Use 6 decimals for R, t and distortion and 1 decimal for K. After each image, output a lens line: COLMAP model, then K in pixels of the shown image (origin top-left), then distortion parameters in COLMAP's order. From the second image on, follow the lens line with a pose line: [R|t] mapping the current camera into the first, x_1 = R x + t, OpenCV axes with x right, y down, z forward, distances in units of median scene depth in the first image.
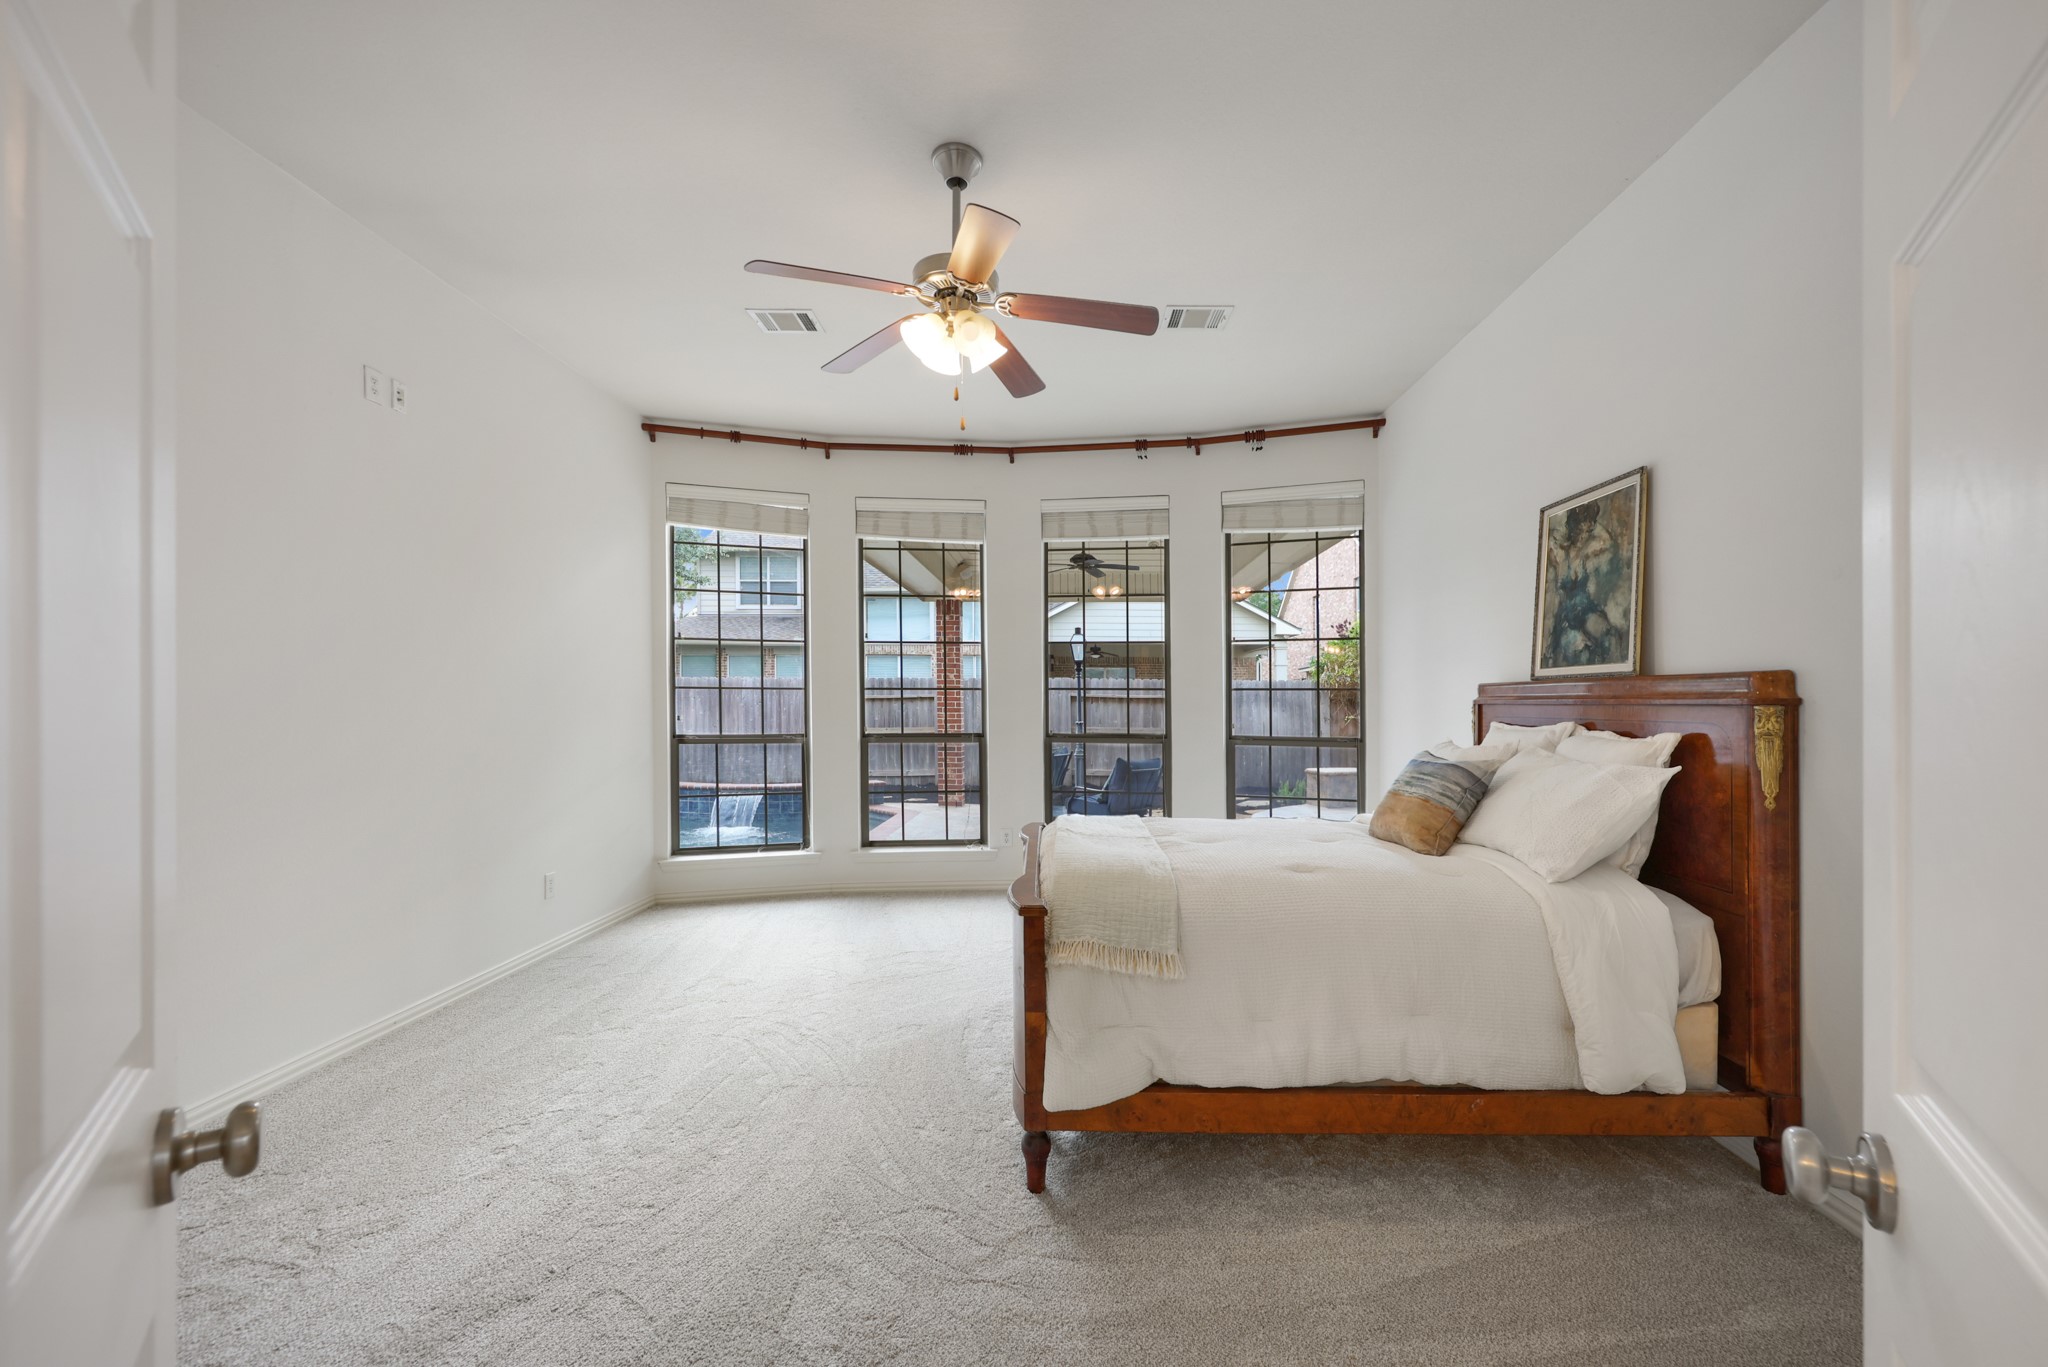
lens RADIAL K [[819.3, 0, 1049.4], [0, 819.3, 705.4], [0, 0, 1]] dist [-0.000788, 0.000052]
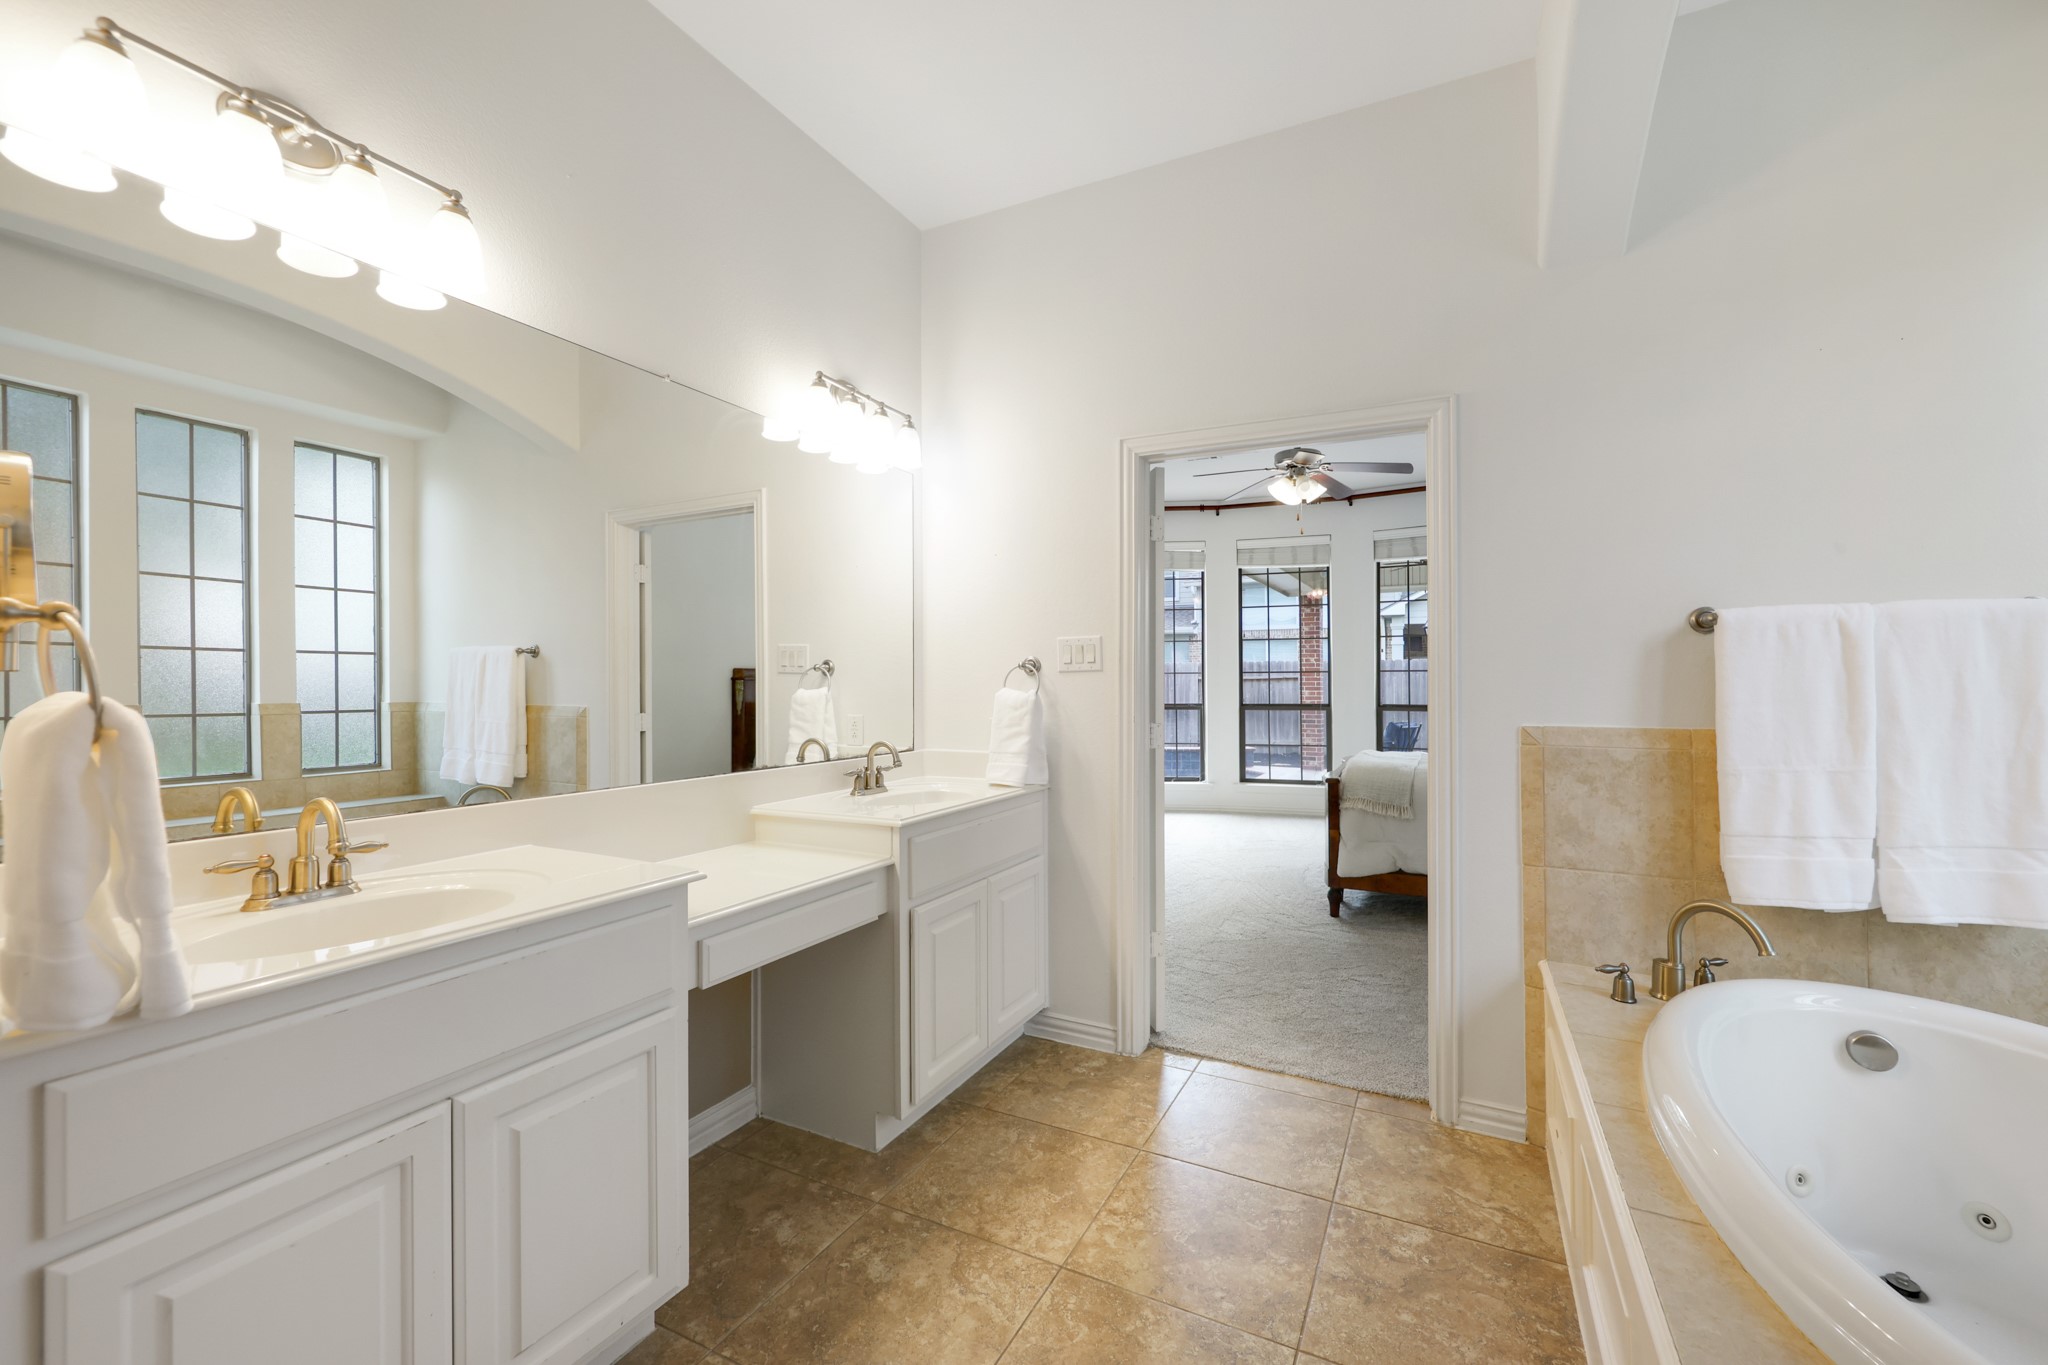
lens RADIAL K [[817.9, 0, 1051.4], [0, 817.9, 681.1], [0, 0, 1]] dist [-0.001361, -0.000444]
pose [[0.905170, -0.000140, -0.425051, 0.085395], [-0.002526, 0.999981, -0.005709, 0.005117], [0.425043, 0.006241, 0.905152, -0.466775]]
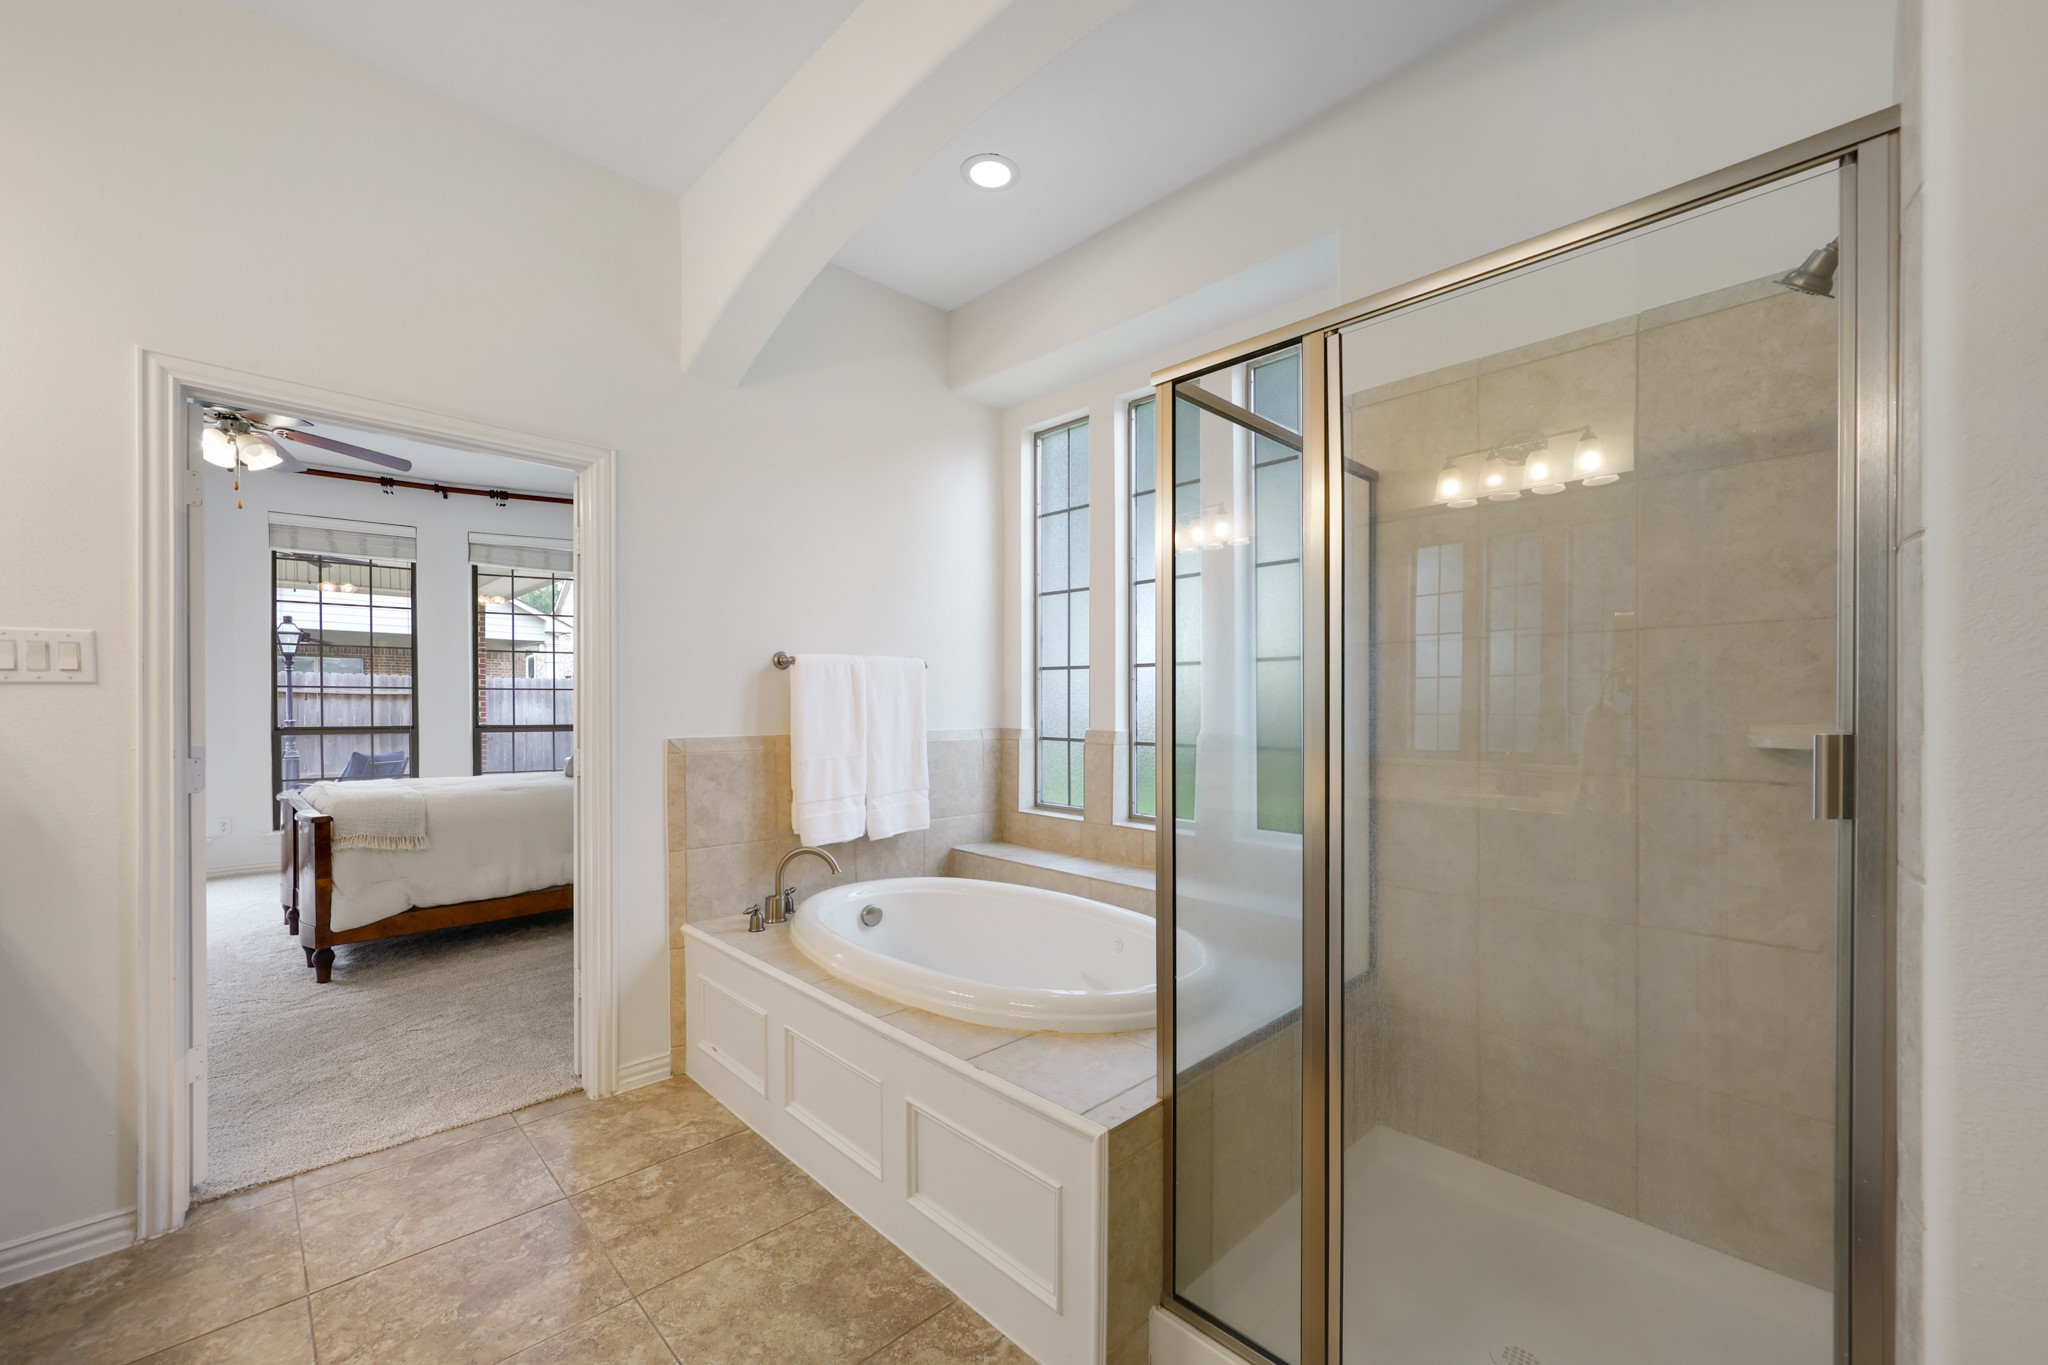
lens RADIAL K [[819.3, 0, 1049.4], [0, 819.3, 704.4], [0, 0, 1]] dist [-0.000788, 0.000052]
pose [[0.691948, -0.001873, 0.721945, -0.080640], [0.000700, 0.999998, 0.001924, 0.002935], [-0.721947, -0.000826, 0.691948, -0.512366]]
